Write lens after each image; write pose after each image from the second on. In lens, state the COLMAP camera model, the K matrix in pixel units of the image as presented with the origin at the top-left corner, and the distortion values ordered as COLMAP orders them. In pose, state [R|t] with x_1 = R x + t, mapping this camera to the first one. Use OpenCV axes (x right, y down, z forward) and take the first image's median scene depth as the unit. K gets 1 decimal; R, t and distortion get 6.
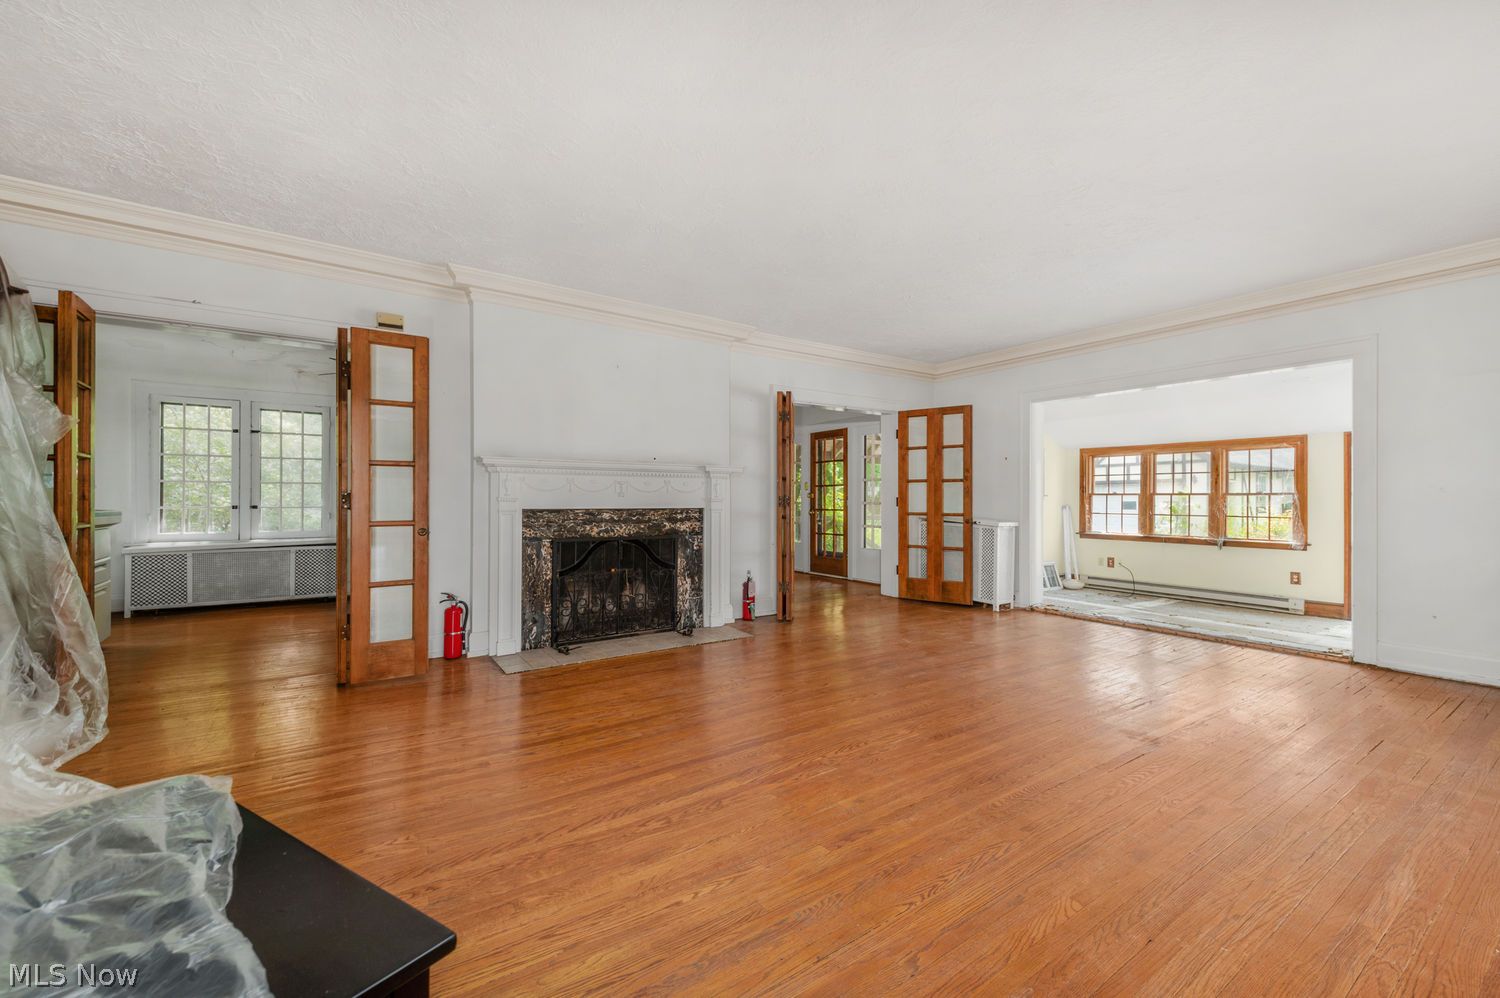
lens RADIAL K [[581.1, 0, 750.3], [0, 581.1, 500.4], [0, 0, 1]] dist [-0.000555, -0.000003]
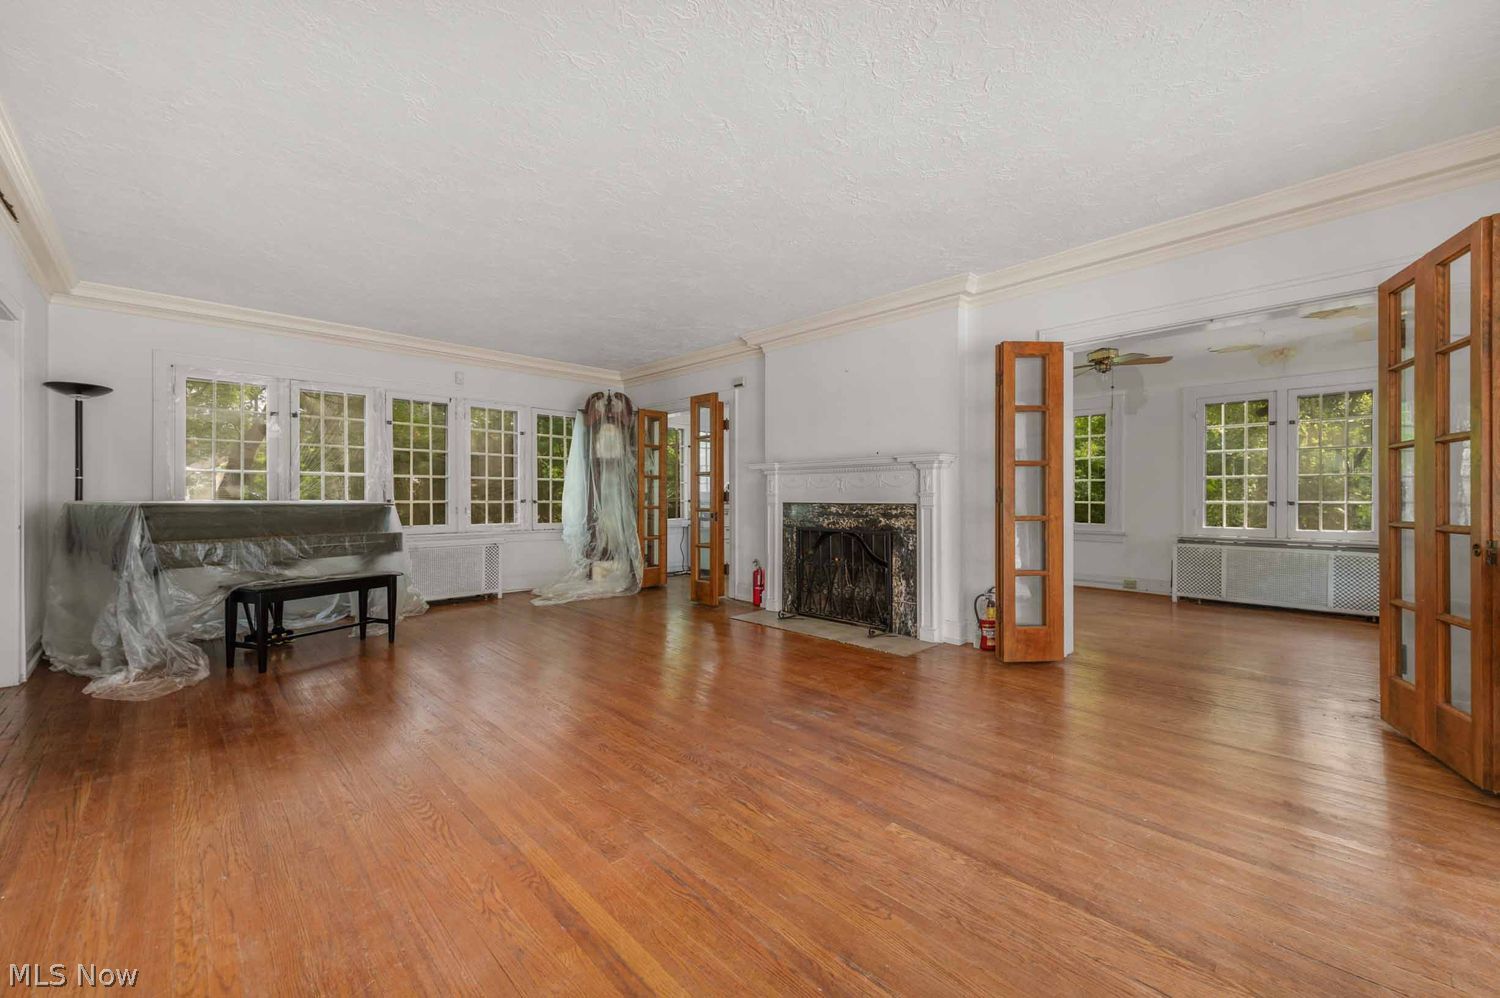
lens RADIAL K [[611.7, 0, 749.1], [0, 611.7, 496.6], [0, 0, 1]] dist [0.004401, -0.000075]
pose [[0.161206, -0.003708, -0.986914, 0.816164], [-0.001518, 0.999991, -0.004005, 0.006511], [0.986920, 0.002143, 0.161198, 0.608169]]
